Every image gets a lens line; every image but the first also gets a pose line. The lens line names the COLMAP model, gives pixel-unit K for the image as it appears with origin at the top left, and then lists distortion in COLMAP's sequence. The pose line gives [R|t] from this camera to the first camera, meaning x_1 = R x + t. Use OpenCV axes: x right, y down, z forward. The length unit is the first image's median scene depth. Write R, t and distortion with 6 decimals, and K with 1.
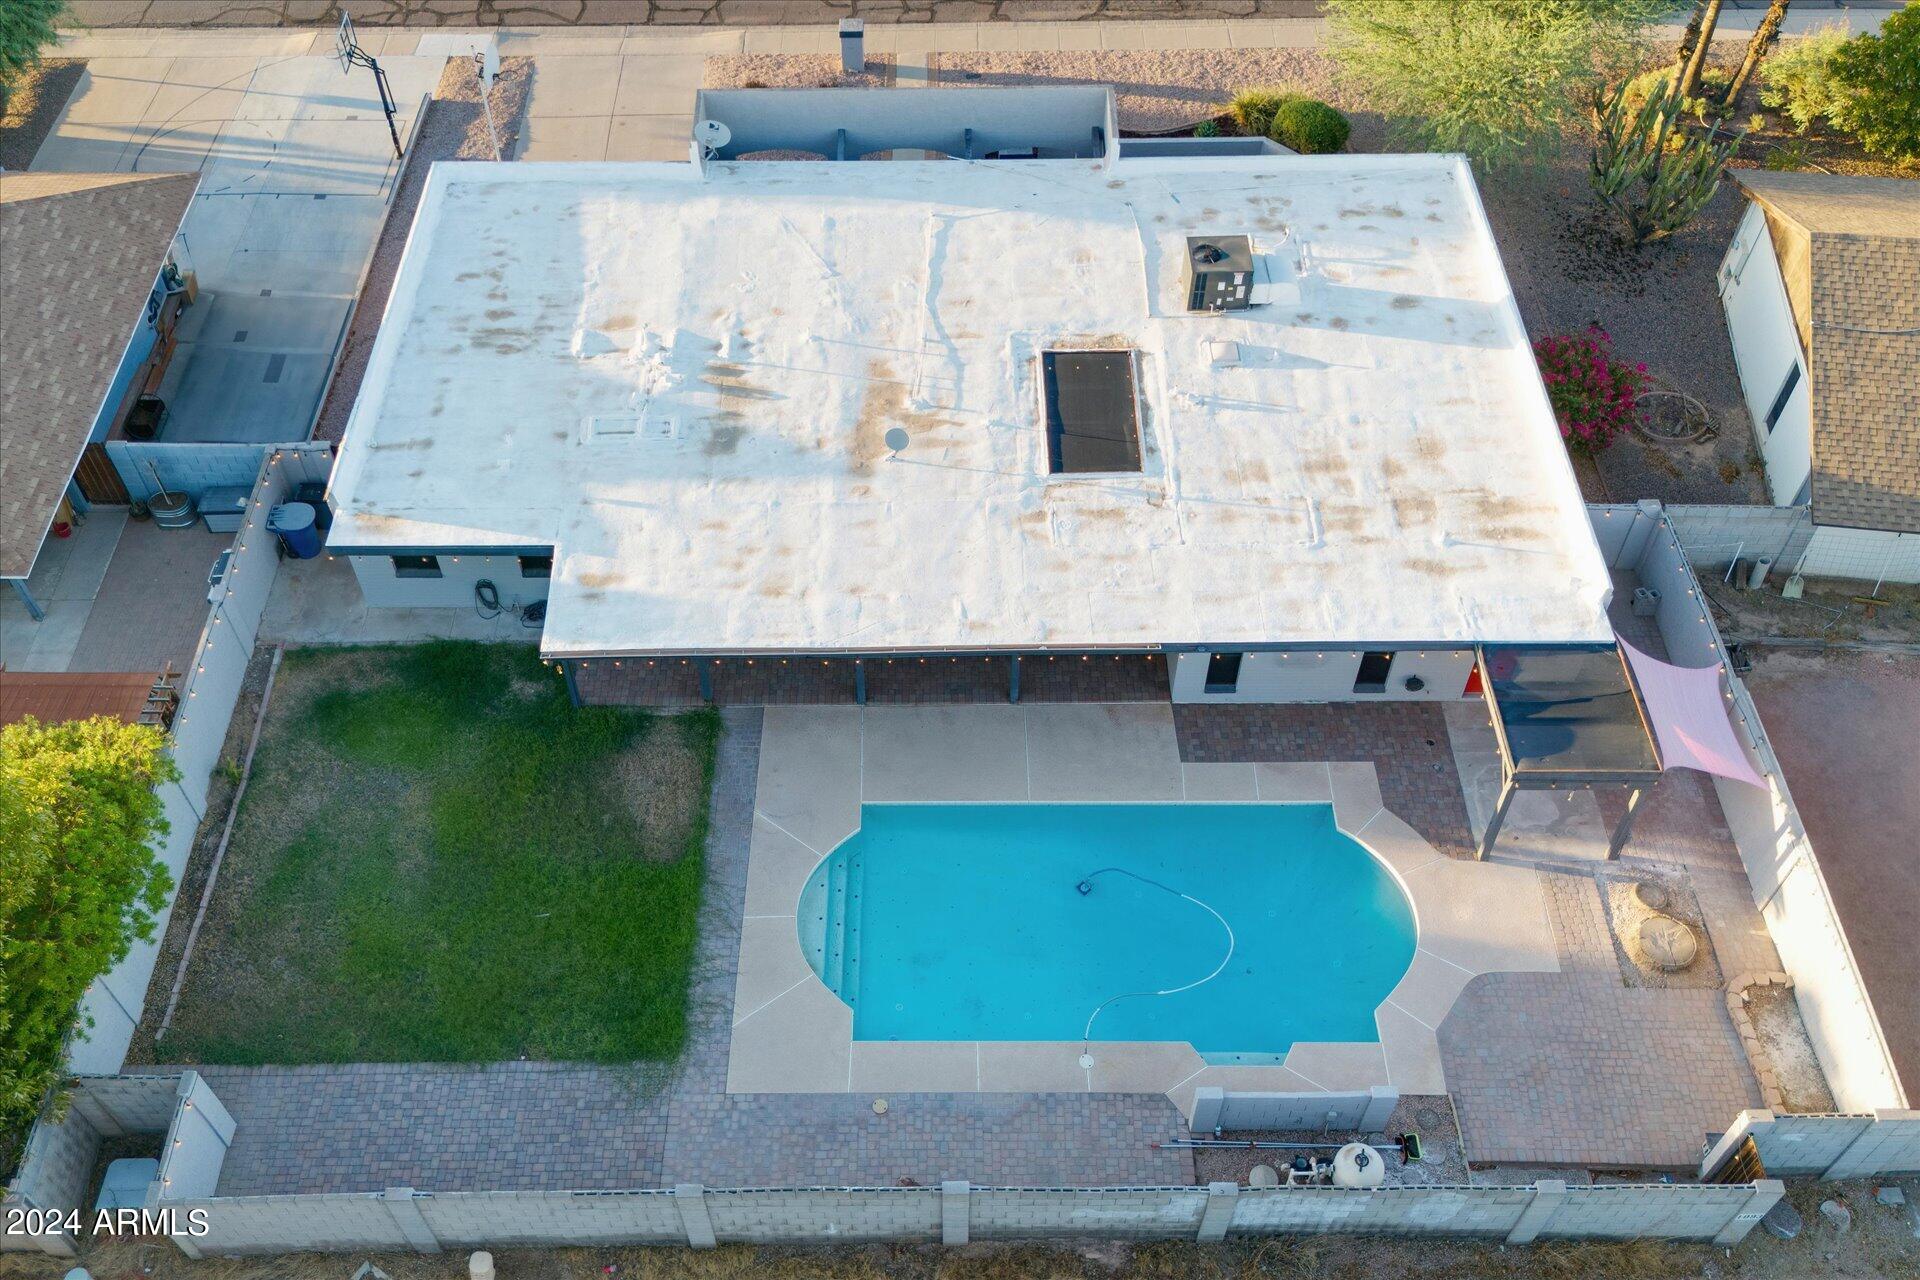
lens RADIAL K [[1689.5, 0, 896.1], [0, 1689.5, 706.2], [0, 0, 1]] dist [0.019212, 0.008530]
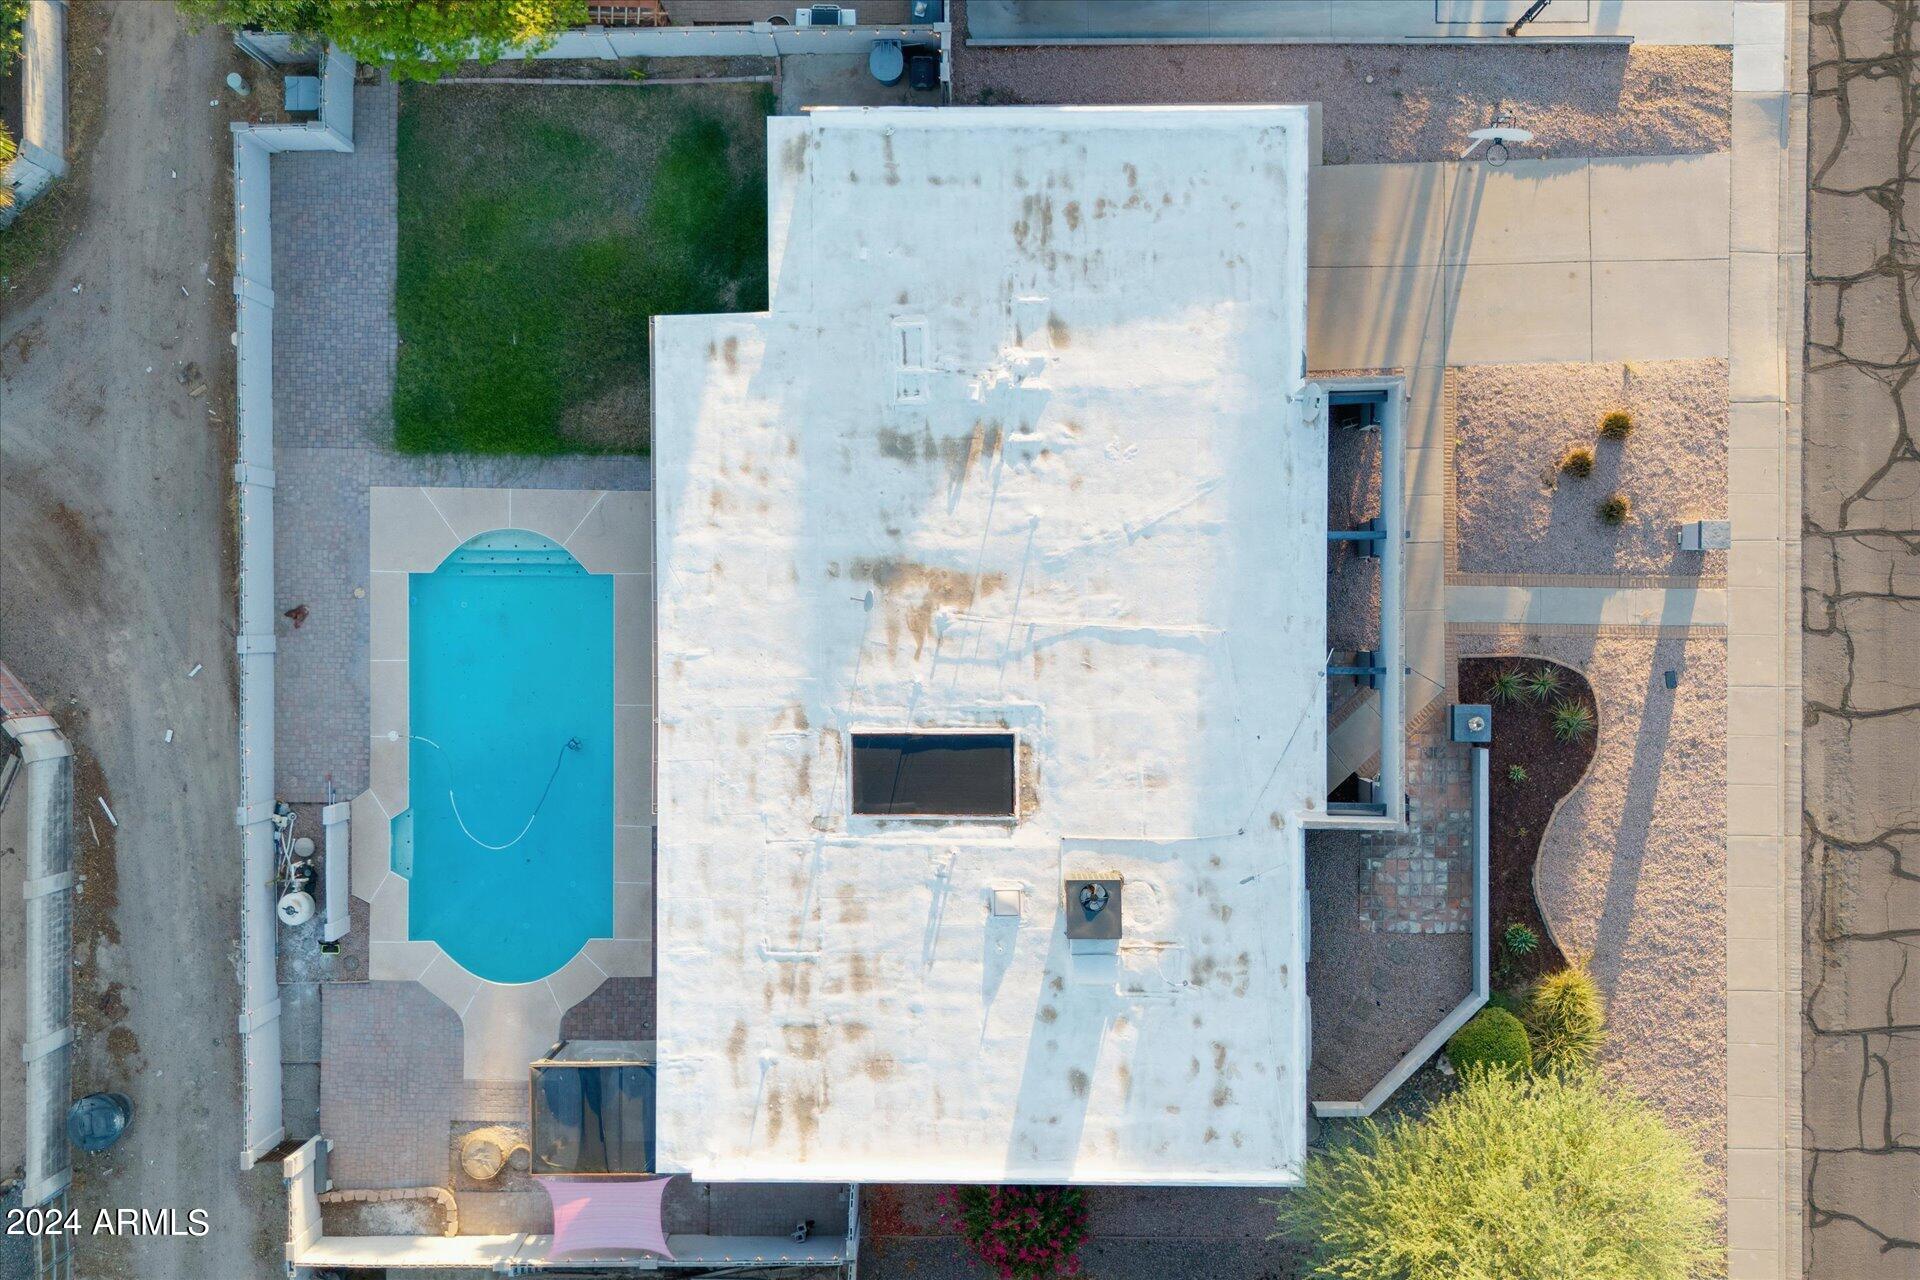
lens RADIAL K [[1760.2, 0, 897.5], [0, 1760.2, 603.3], [0, 0, 1]] dist [0.034010, -0.004972]
pose [[0.012027, 0.999782, 0.017070, -0.017886], [-0.767679, -0.001707, 0.640832, -0.939572], [0.640721, -0.020812, 0.767491, 0.106599]]
